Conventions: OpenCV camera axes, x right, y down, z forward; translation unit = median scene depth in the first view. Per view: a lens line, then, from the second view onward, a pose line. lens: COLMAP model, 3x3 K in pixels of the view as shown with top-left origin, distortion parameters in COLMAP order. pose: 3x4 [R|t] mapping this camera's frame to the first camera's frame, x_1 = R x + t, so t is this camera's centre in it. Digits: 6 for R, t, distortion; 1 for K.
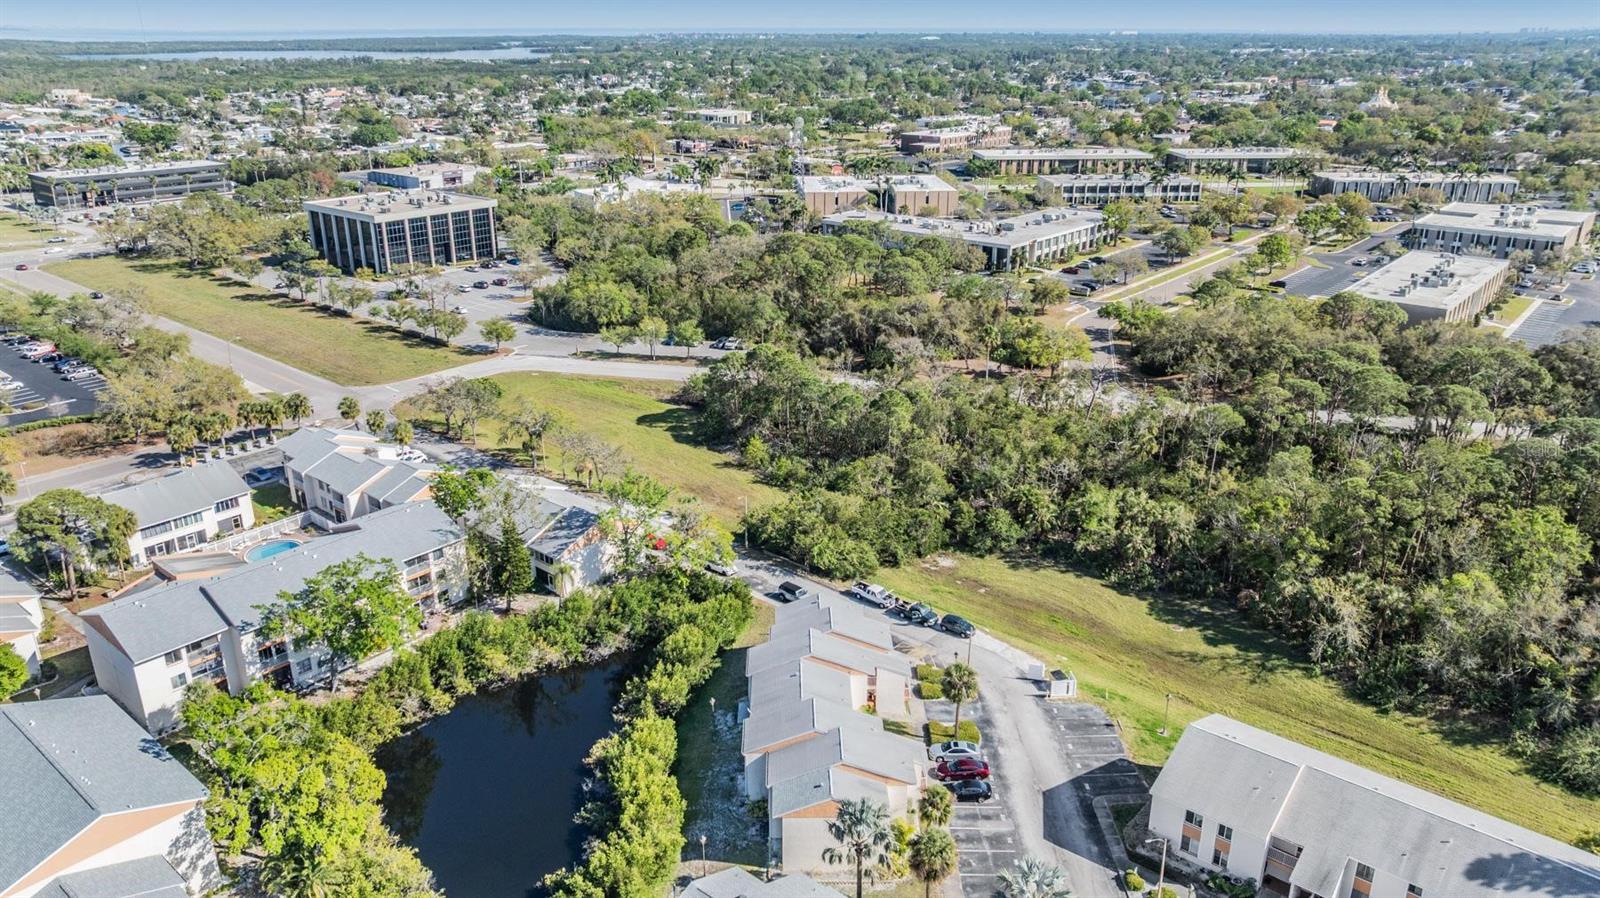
lens RADIAL K [[1145.9, 0, 800.0], [0, 1145.9, 449.0], [0, 0, 1]] dist [-0.006743, 0.003781]
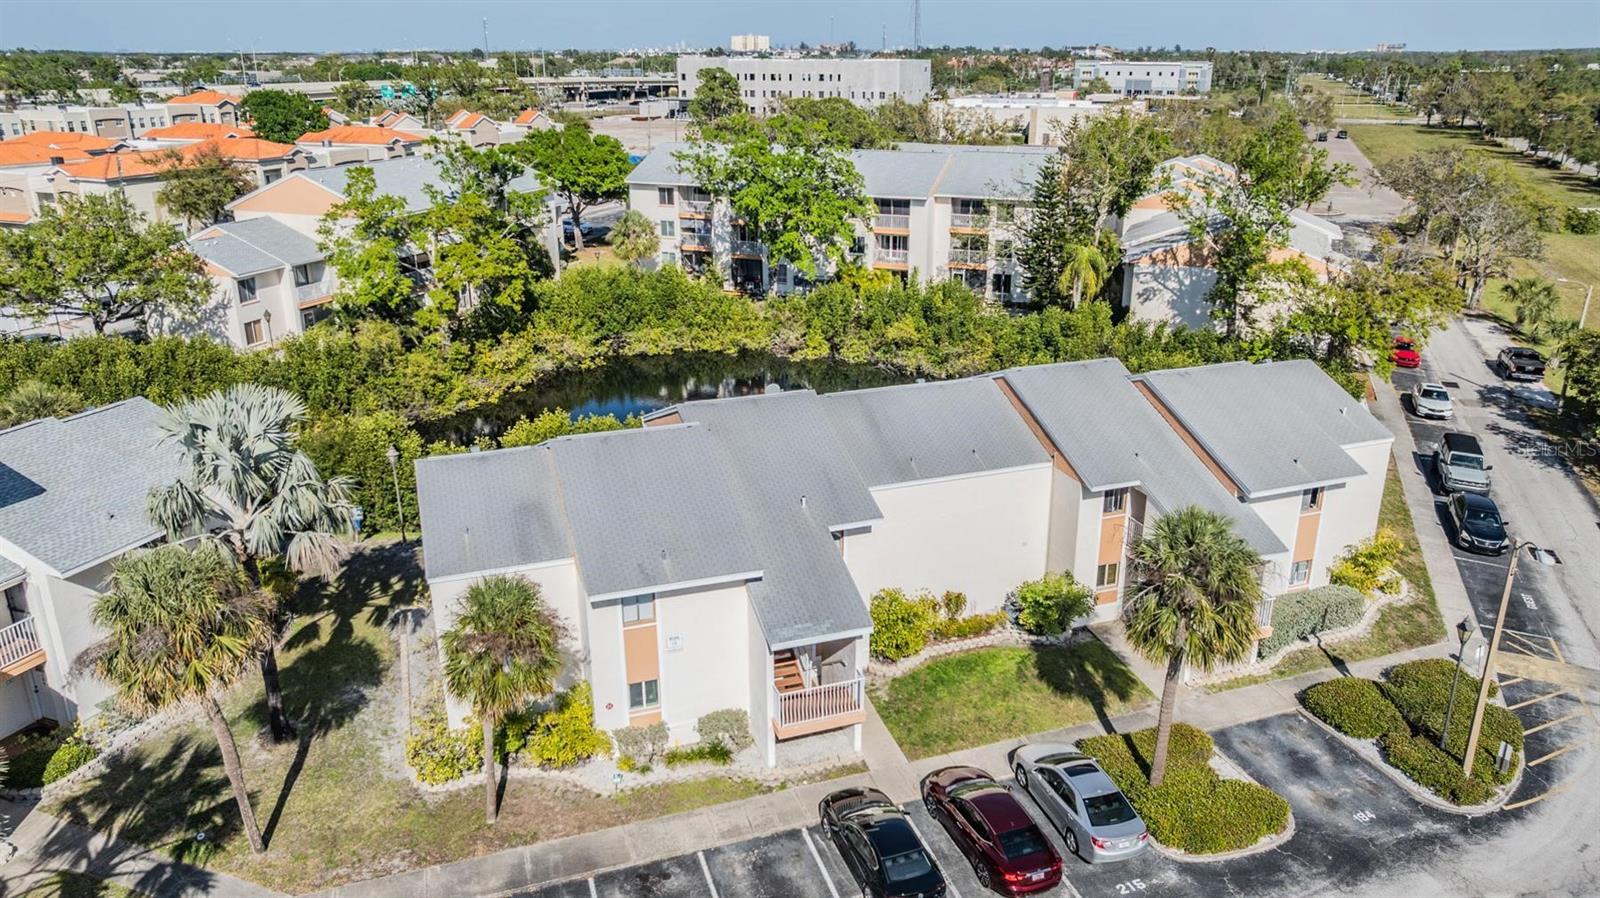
lens RADIAL K [[1145.9, 0, 800.0], [0, 1145.9, 449.0], [0, 0, 1]] dist [-0.006743, 0.003781]
pose [[0.314497, 0.319144, -0.894001, 0.257238], [-0.333750, 0.918835, 0.210601, 0.103653], [0.888652, 0.232139, 0.395485, 0.579872]]
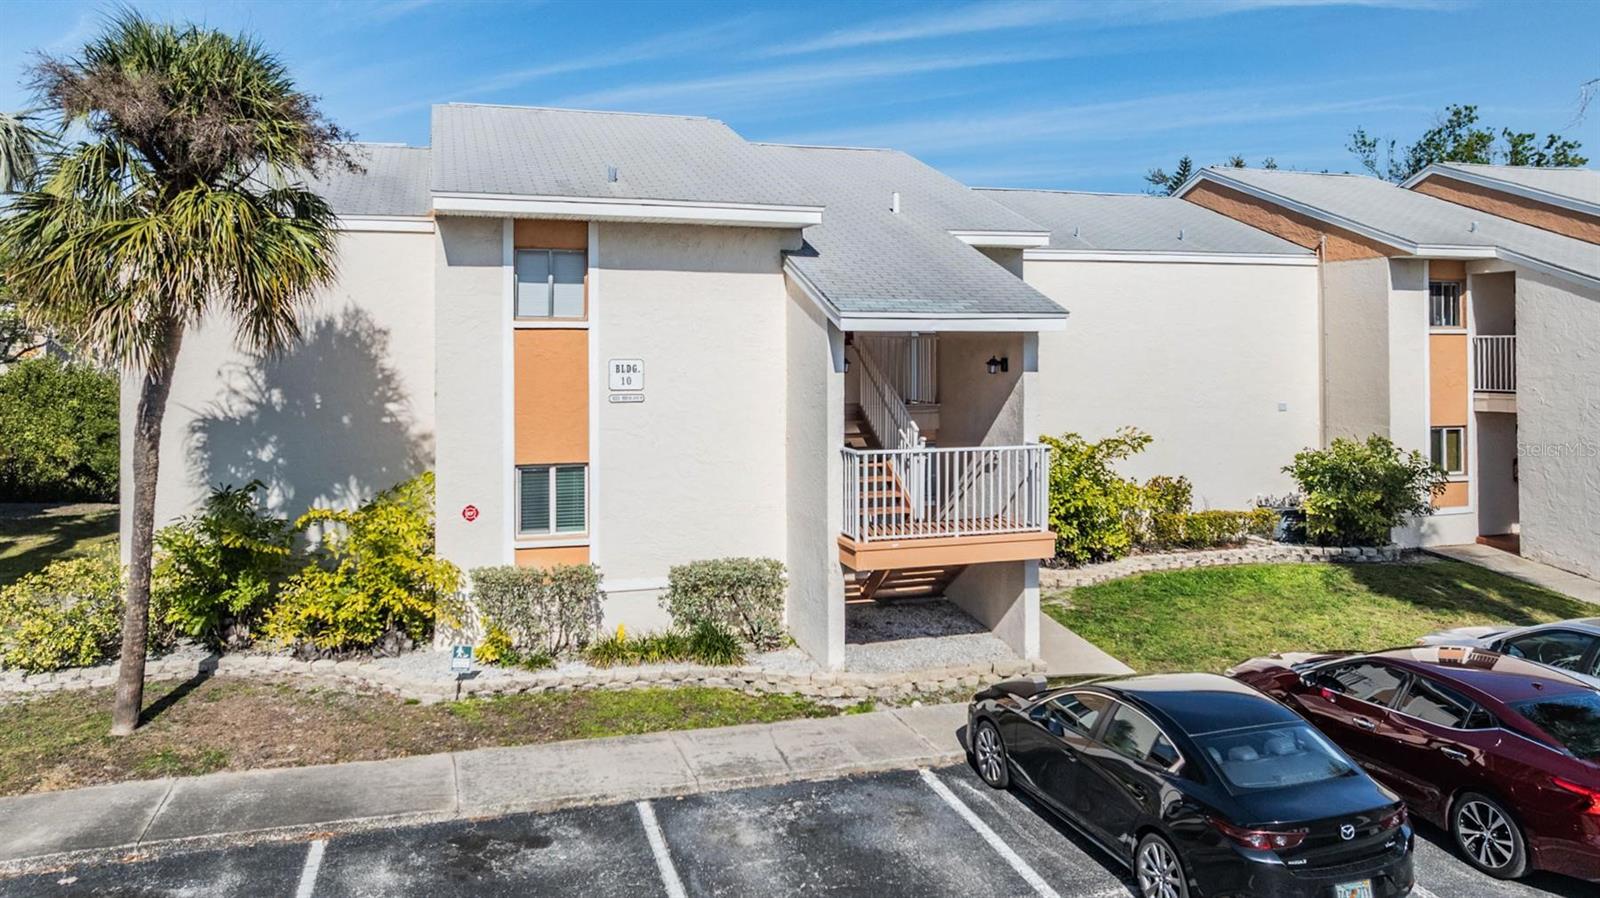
lens RADIAL K [[1186.2, 0, 804.1], [0, 1186.2, 321.4], [0, 0, 1]] dist [-0.011629, -0.002375]
pose [[0.282353, -0.008228, -0.959275, 0.171939], [-0.339519, 0.934384, -0.107949, 0.191026], [0.897220, 0.356172, 0.261033, 0.637492]]
